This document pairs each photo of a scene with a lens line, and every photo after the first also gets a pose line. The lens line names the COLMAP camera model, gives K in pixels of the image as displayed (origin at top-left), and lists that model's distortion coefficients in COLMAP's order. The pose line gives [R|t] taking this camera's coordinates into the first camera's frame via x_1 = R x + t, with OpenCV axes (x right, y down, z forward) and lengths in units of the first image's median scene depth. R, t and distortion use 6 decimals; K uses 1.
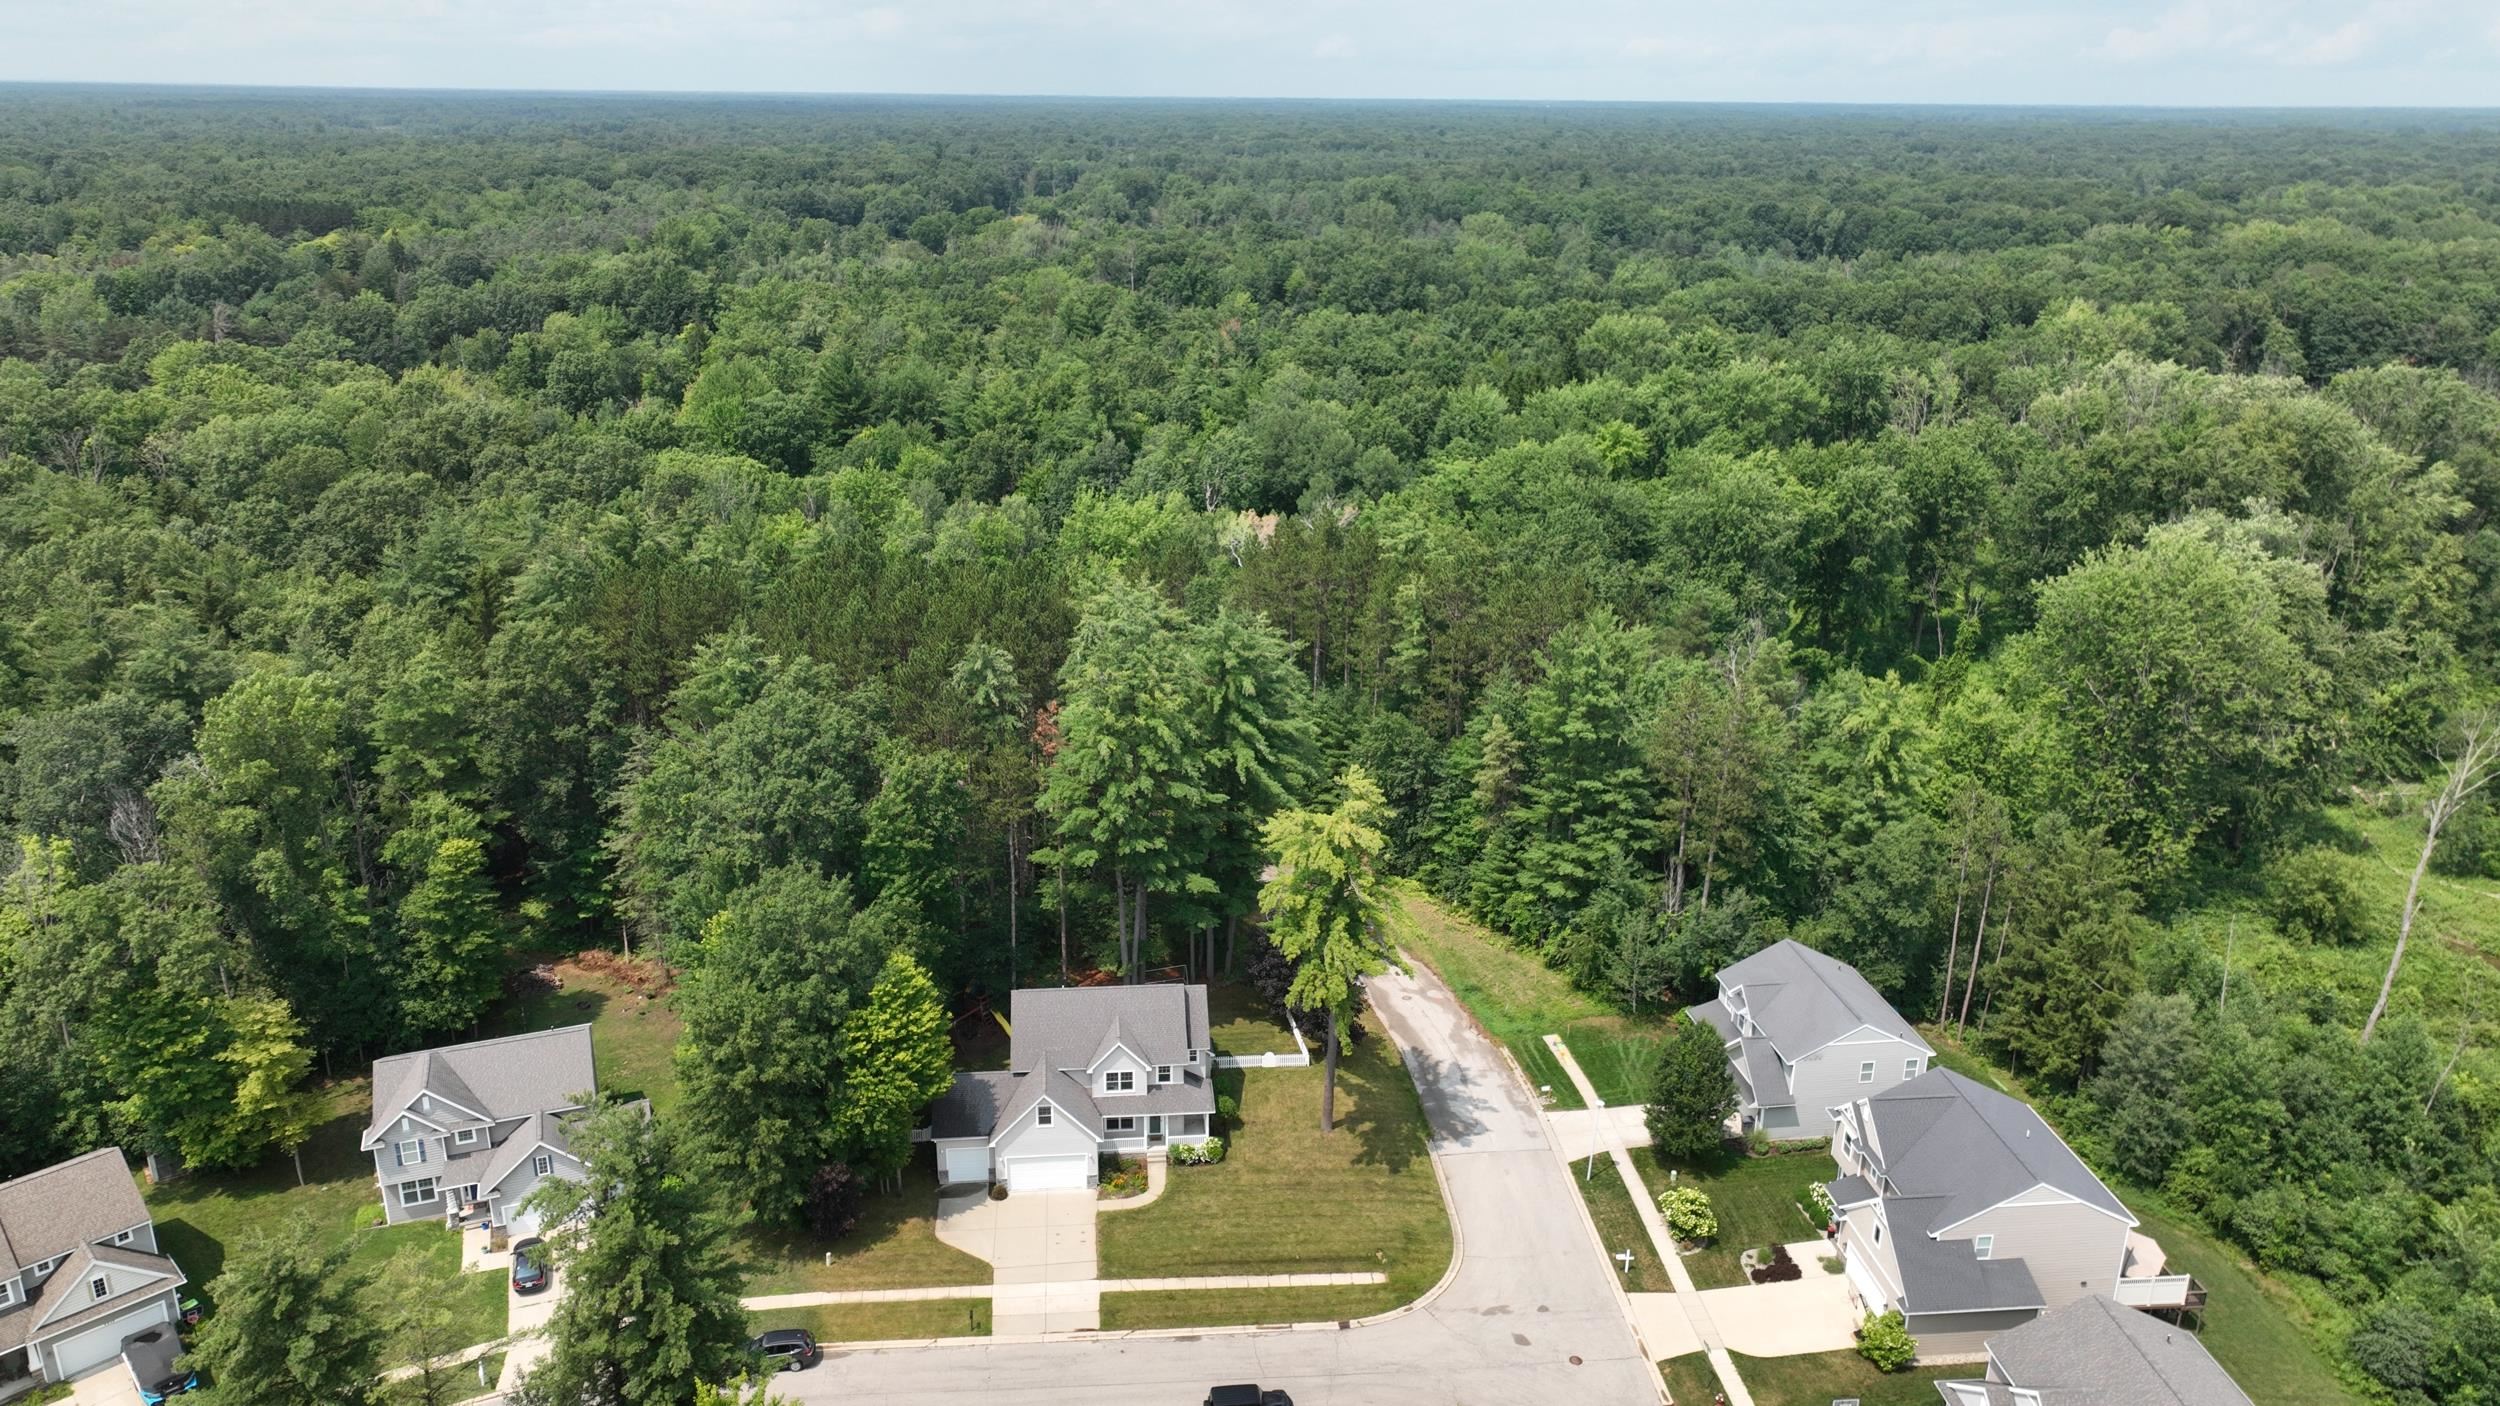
lens RADIAL K [[1761.1, 0, 1248.7], [0, 1761.1, 694.5], [0, 0, 1]] dist [0.003464, -0.004409]
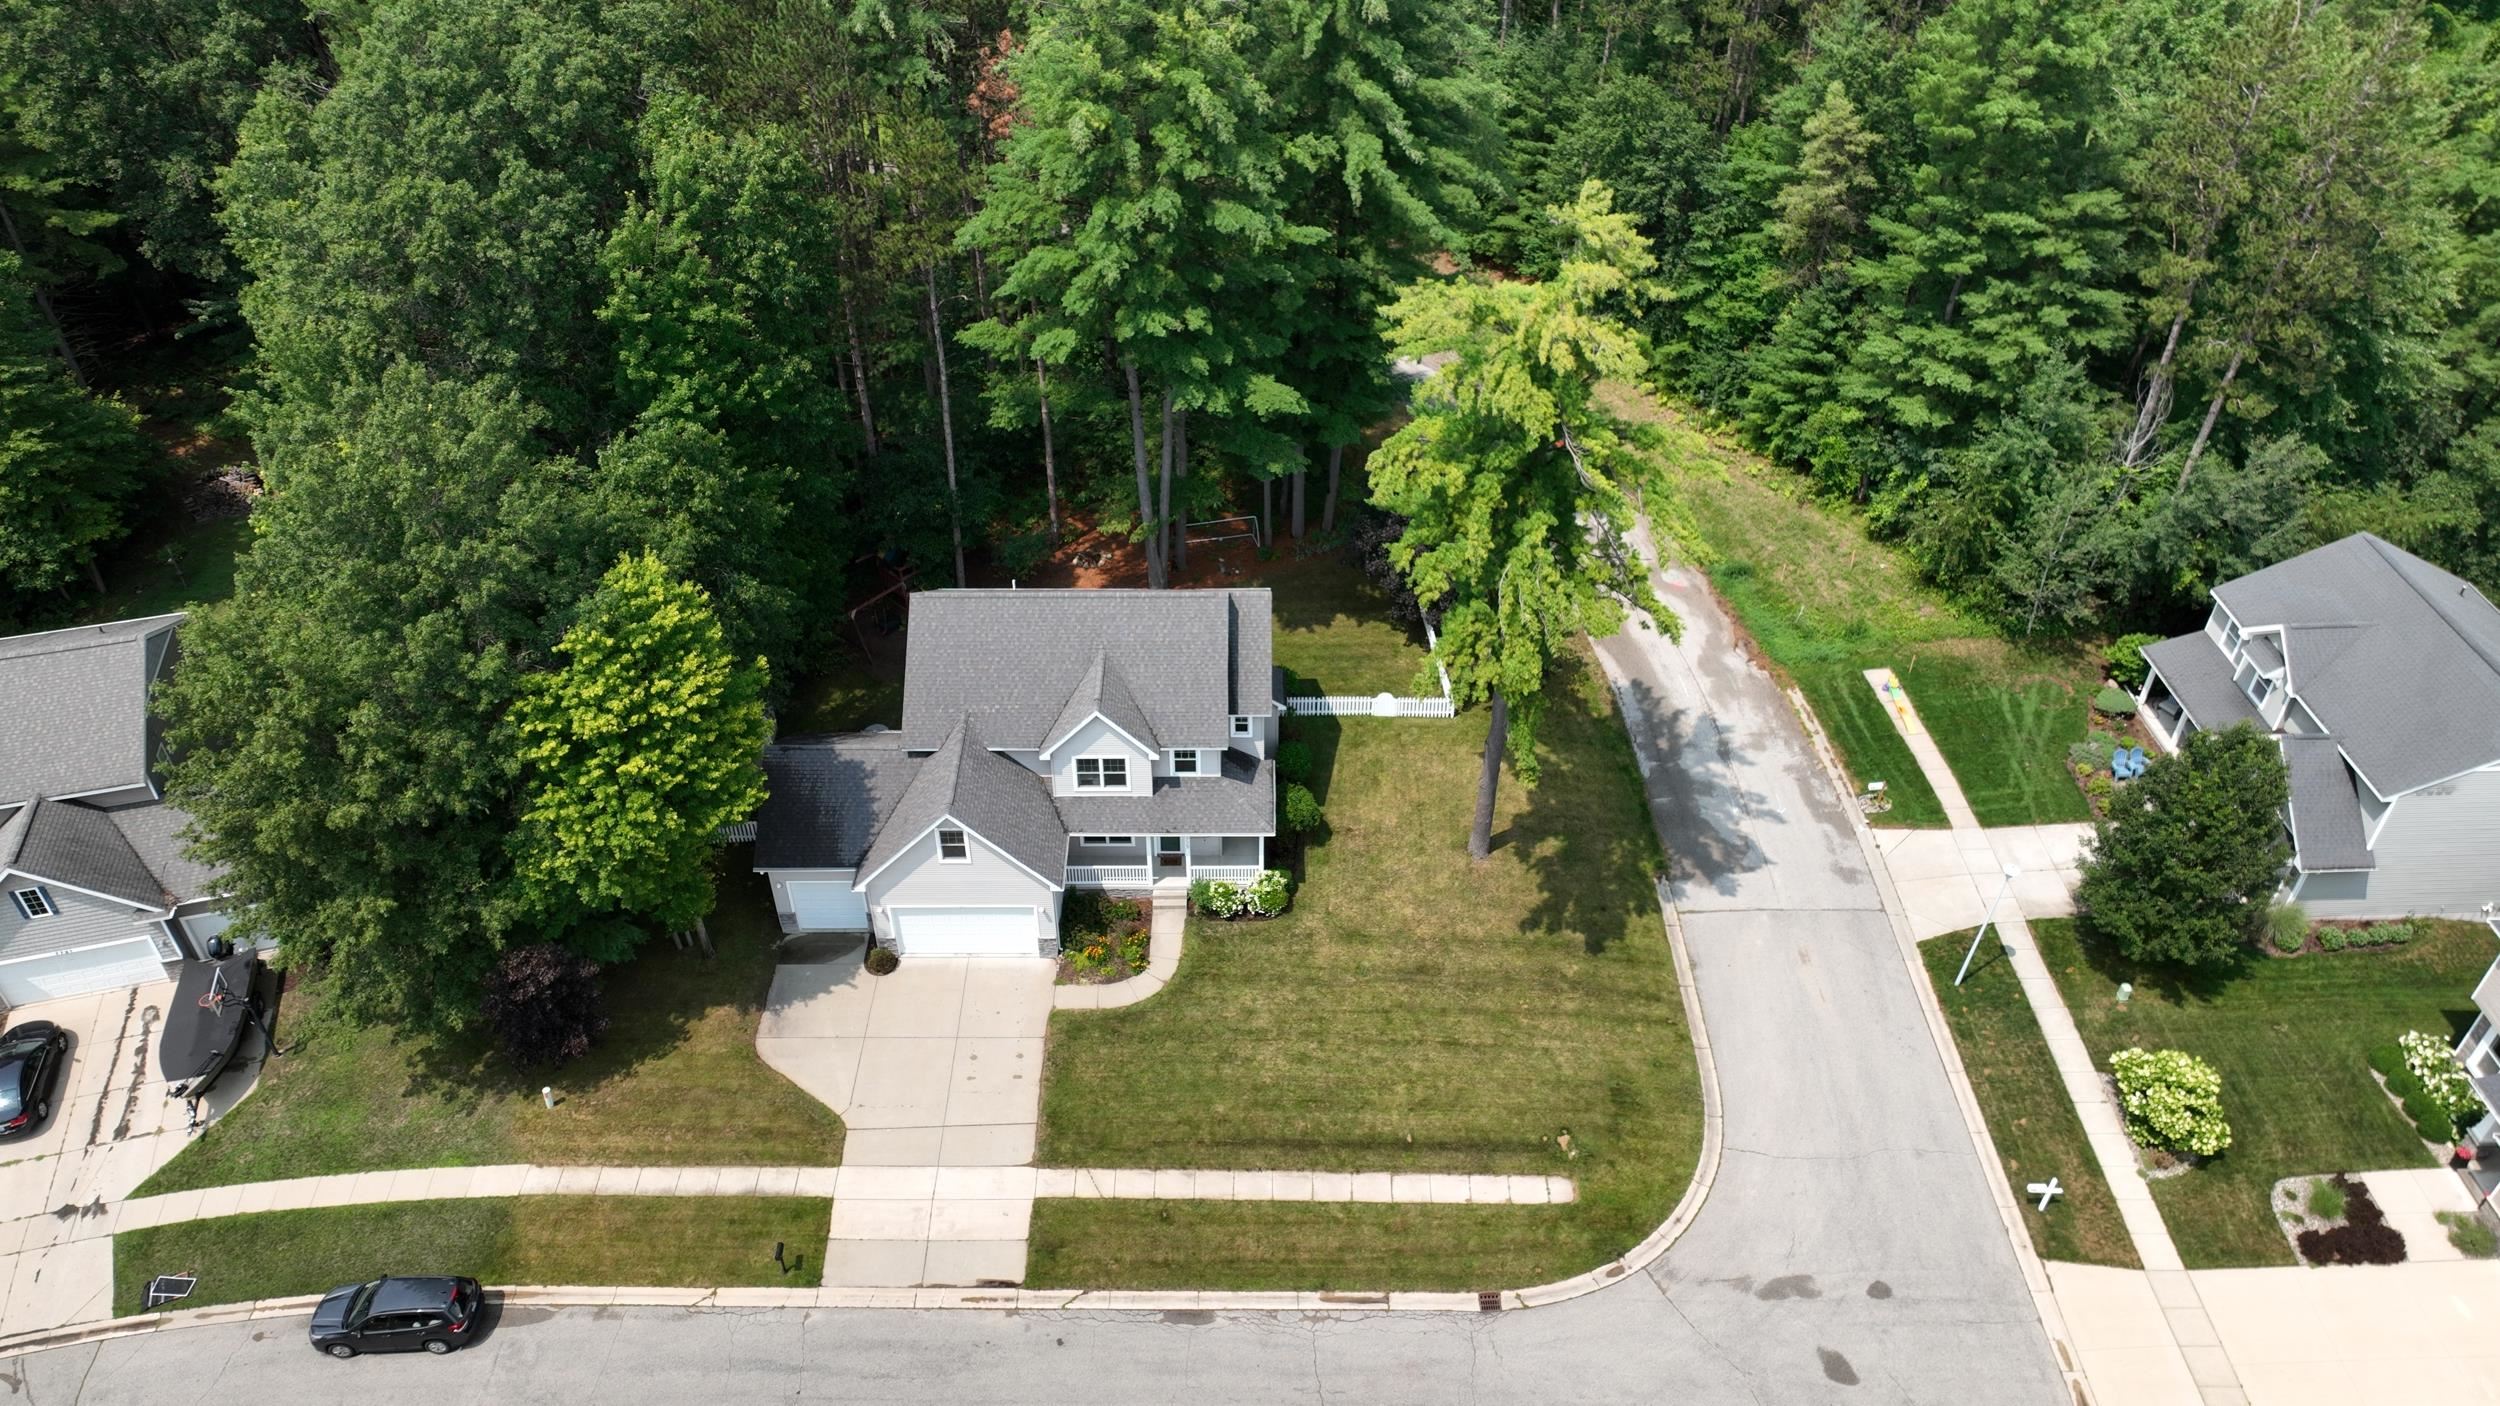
lens RADIAL K [[1758.7, 0, 1250.0], [0, 1758.7, 703.0], [0, 0, 1]] dist [0.004432, 0.005885]
pose [[0.995818, 0.049867, -0.076553, 0.012215], [-0.021021, 0.940481, 0.339195, 0.013428], [0.088912, -0.336167, 0.937596, 0.476895]]
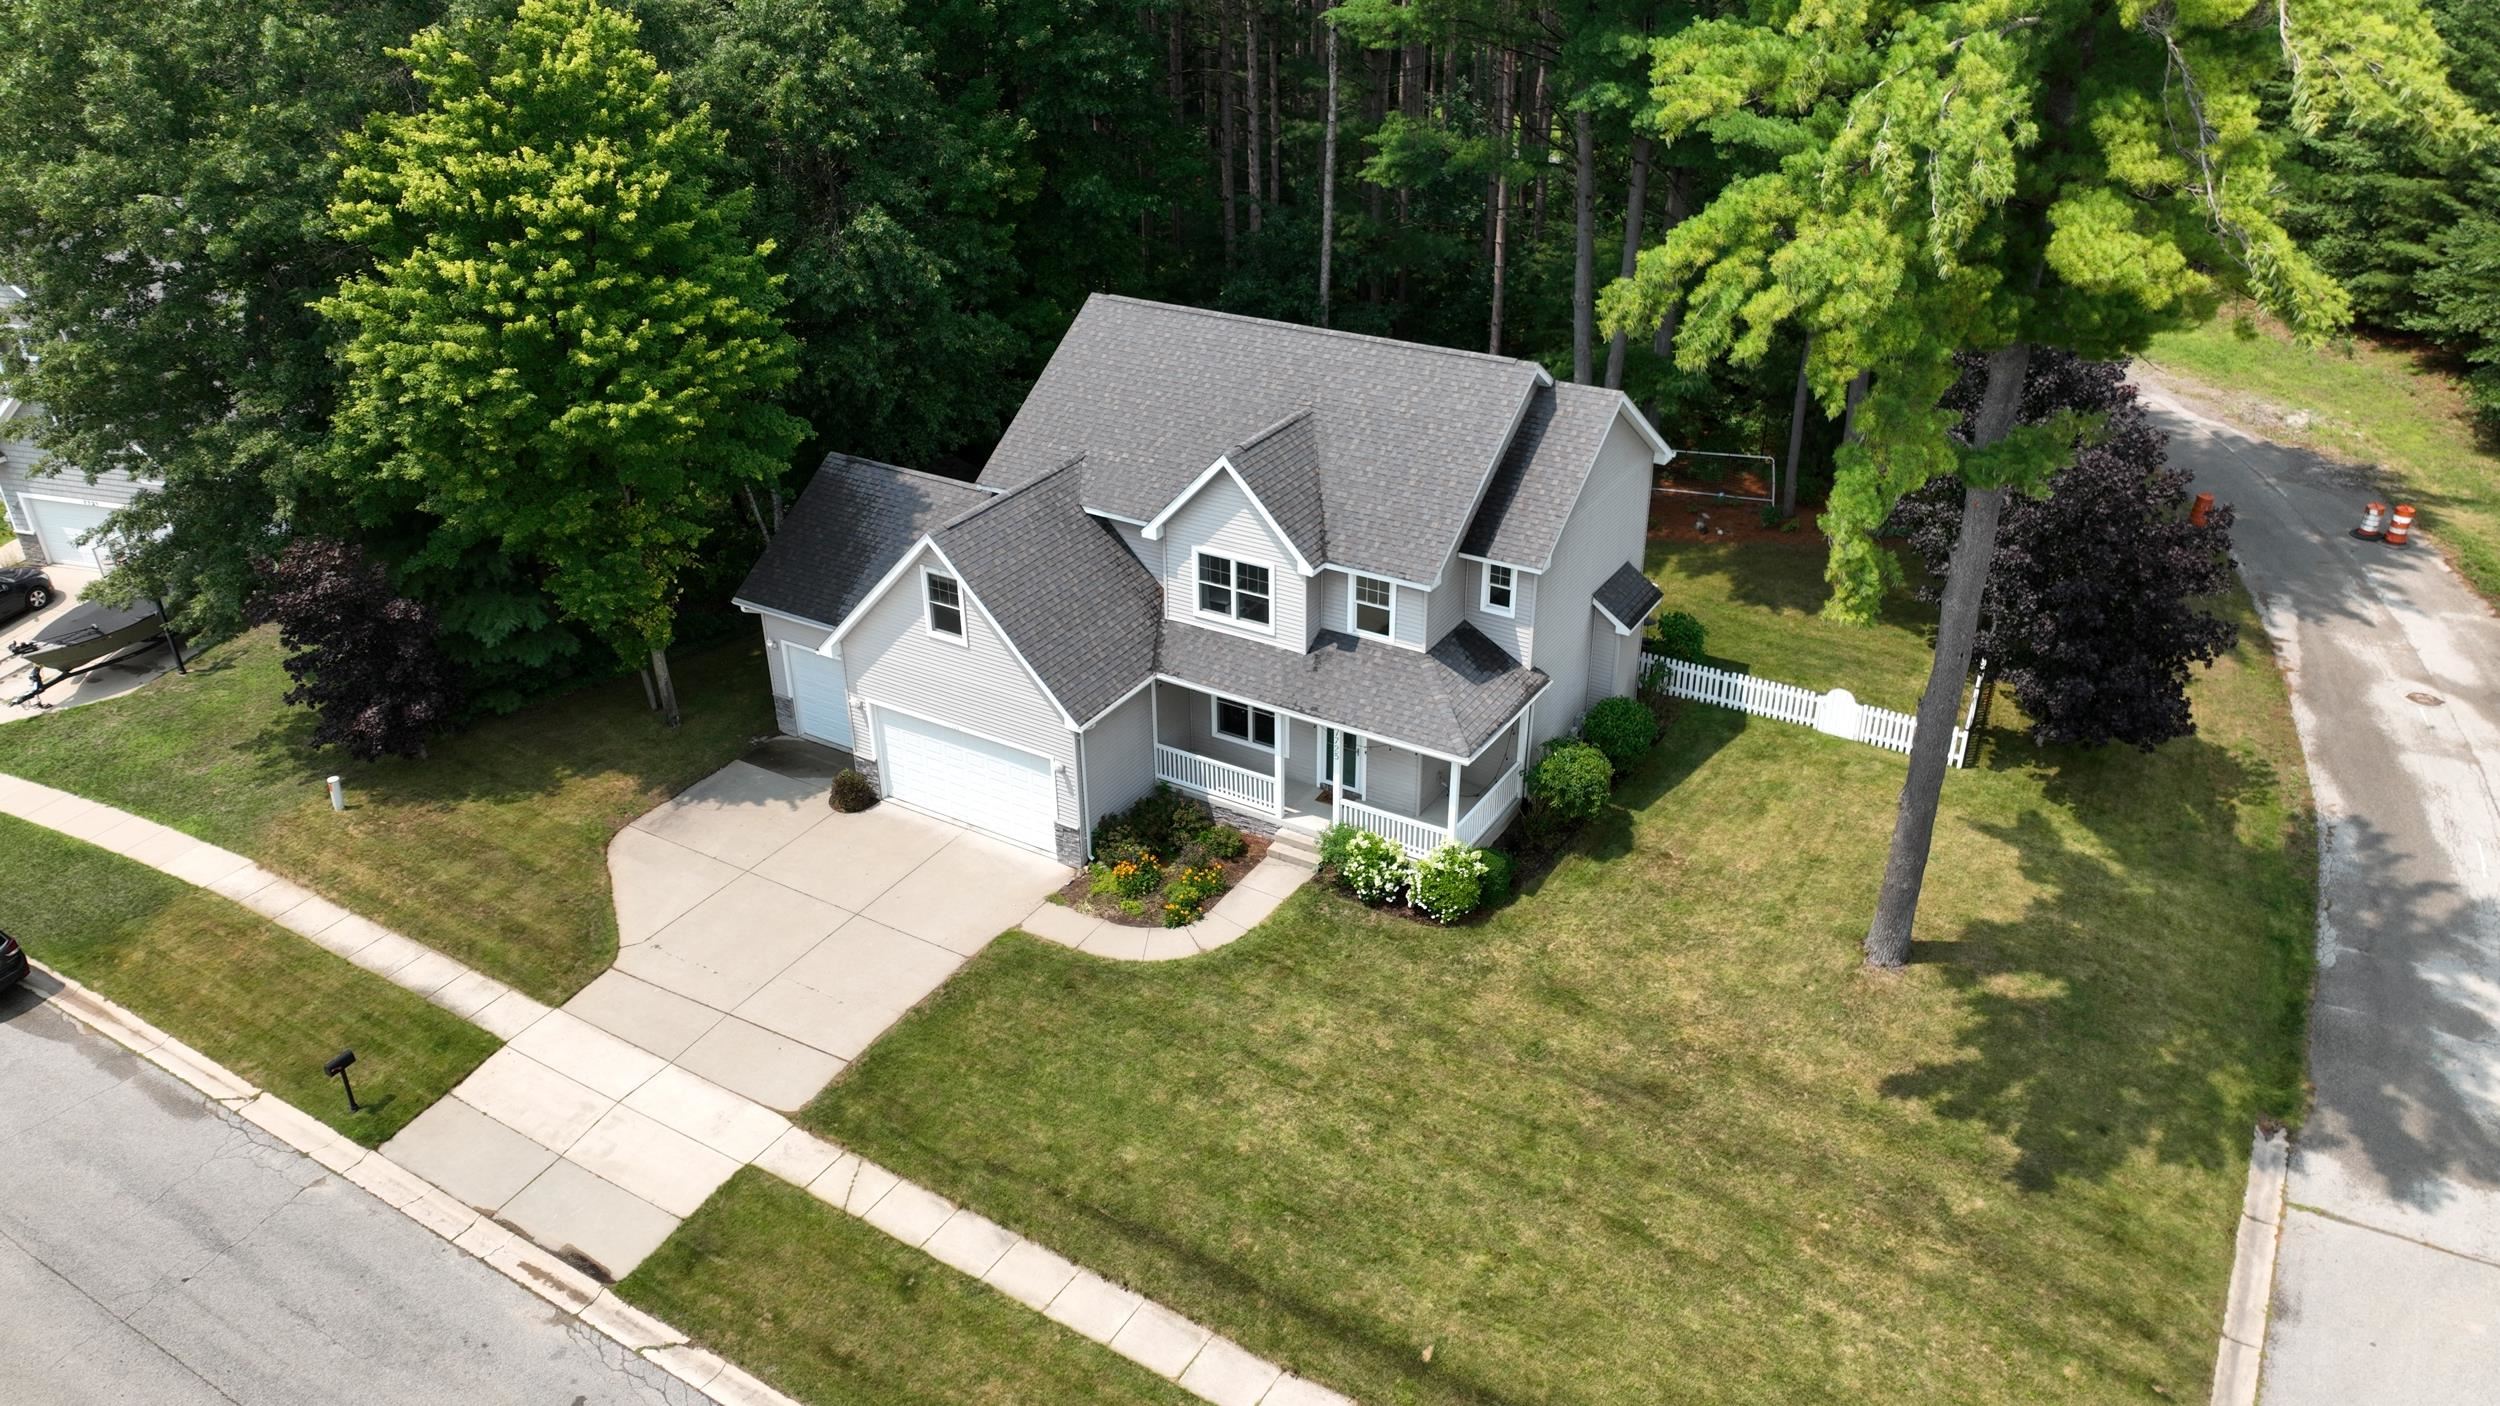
lens RADIAL K [[1758.7, 0, 1250.0], [0, 1758.7, 703.0], [0, 0, 1]] dist [0.004432, 0.005885]
pose [[0.803417, 0.265915, -0.532738, 0.101882], [-0.176871, 0.960930, 0.212910, 0.161685], [0.568539, -0.076829, 0.819061, 0.697761]]
